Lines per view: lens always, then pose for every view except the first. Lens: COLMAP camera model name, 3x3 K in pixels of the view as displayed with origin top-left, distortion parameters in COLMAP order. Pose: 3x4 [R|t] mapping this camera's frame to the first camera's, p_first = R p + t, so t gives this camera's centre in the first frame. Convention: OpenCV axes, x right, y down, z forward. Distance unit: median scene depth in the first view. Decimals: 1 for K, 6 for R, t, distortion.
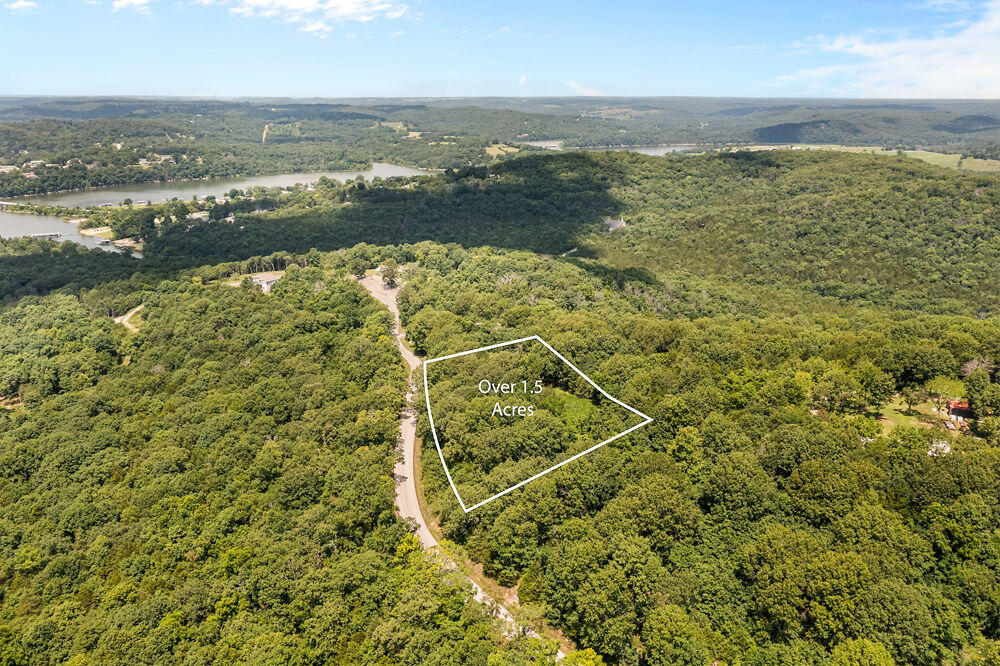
lens RADIAL K [[796.6, 0, 499.8], [0, 796.6, 331.5], [0, 0, 1]] dist [0.011508, 0.002522]
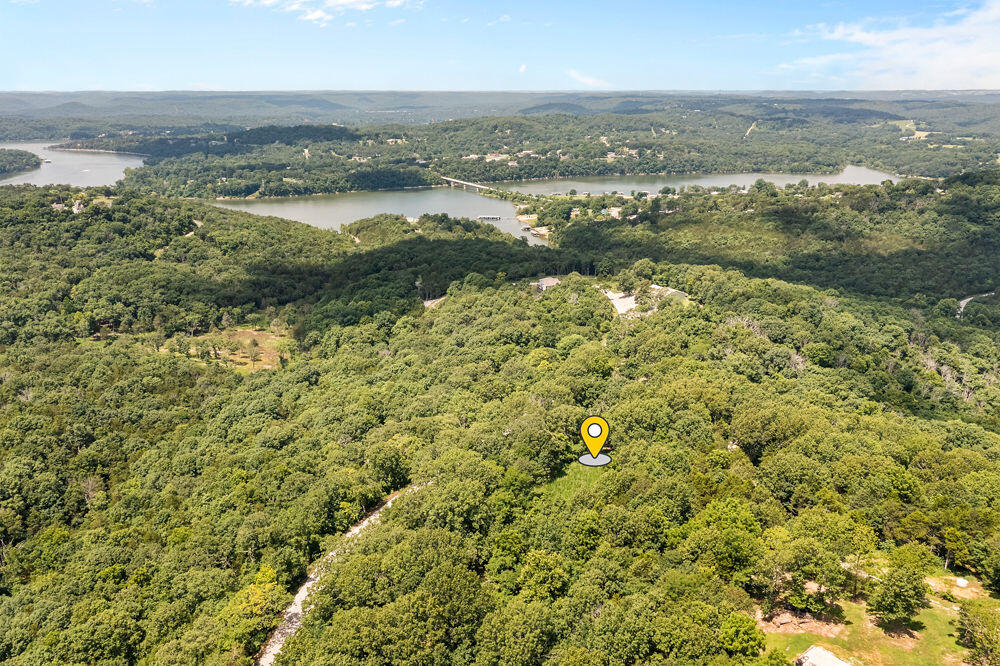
lens RADIAL K [[796.6, 0, 500.1], [0, 796.6, 335.1], [0, 0, 1]] dist [0.011508, 0.002522]
pose [[0.798964, 0.170792, -0.576616, 0.086085], [-0.164199, 0.984346, 0.064045, -0.021272], [0.578528, 0.043510, 0.814501, 0.065083]]
